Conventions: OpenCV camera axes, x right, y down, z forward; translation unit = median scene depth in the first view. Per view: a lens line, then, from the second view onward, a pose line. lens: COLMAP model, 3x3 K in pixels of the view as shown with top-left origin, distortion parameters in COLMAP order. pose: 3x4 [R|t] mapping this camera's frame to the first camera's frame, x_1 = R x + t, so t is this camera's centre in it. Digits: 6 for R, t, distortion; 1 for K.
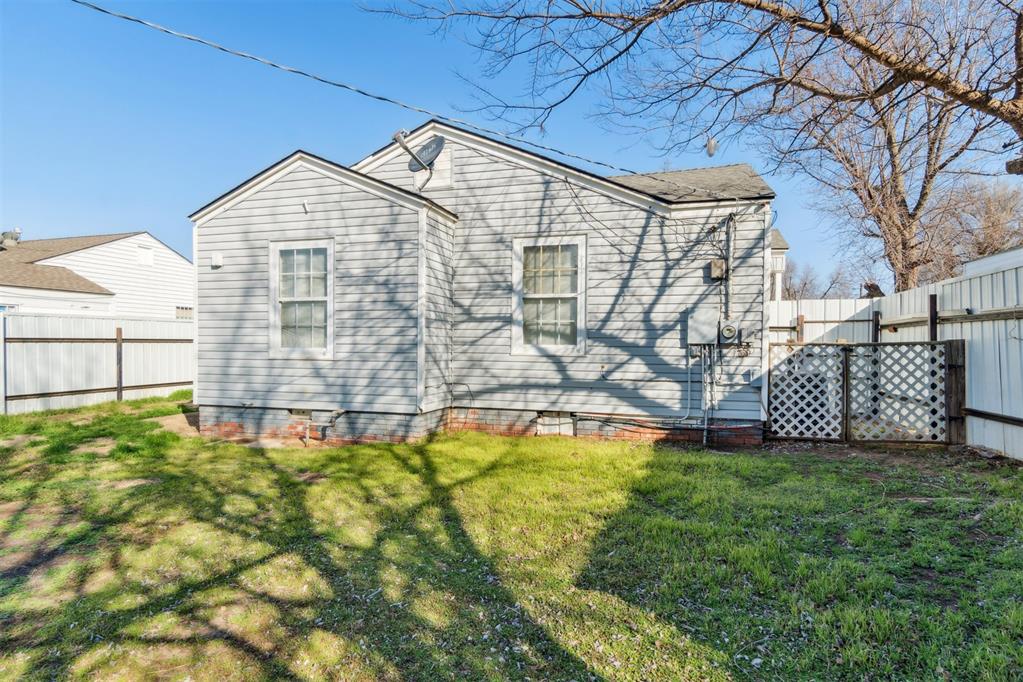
lens RADIAL K [[566.7, 0, 509.0], [0, 566.7, 346.9], [0, 0, 1]] dist [0.002762, 0.000464]
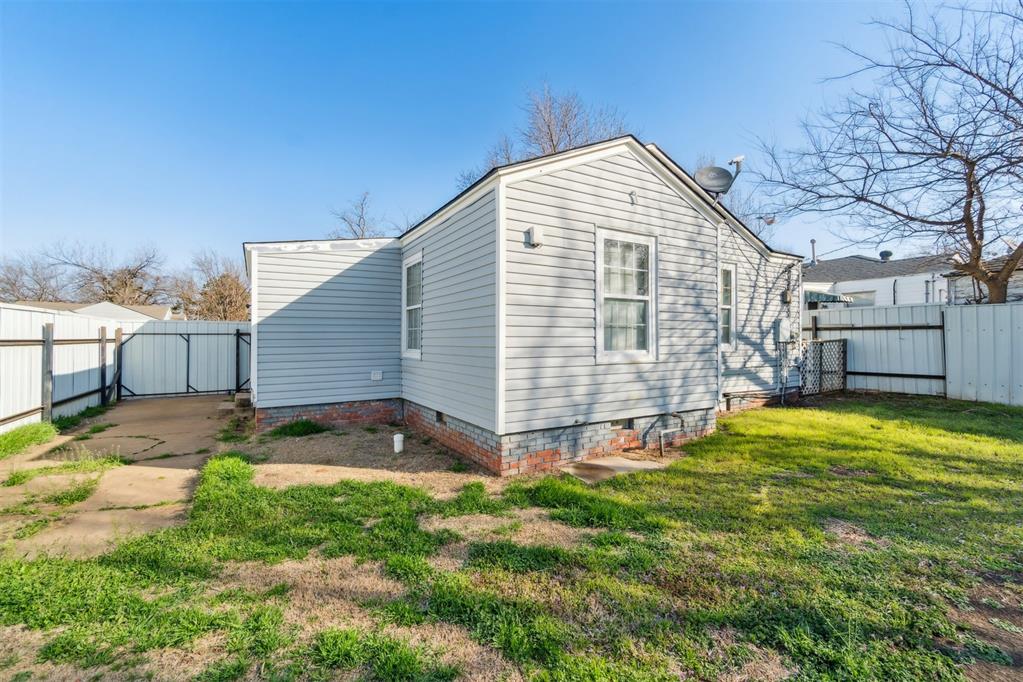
lens RADIAL K [[442.9, 0, 513.5], [0, 442.9, 332.3], [0, 0, 1]] dist [-0.003496, 0.000031]
pose [[0.673816, 0.005403, 0.738879, -1.044766], [0.008885, 0.999842, -0.015413, -0.018768], [-0.738846, 0.016950, 0.673661, 0.680916]]
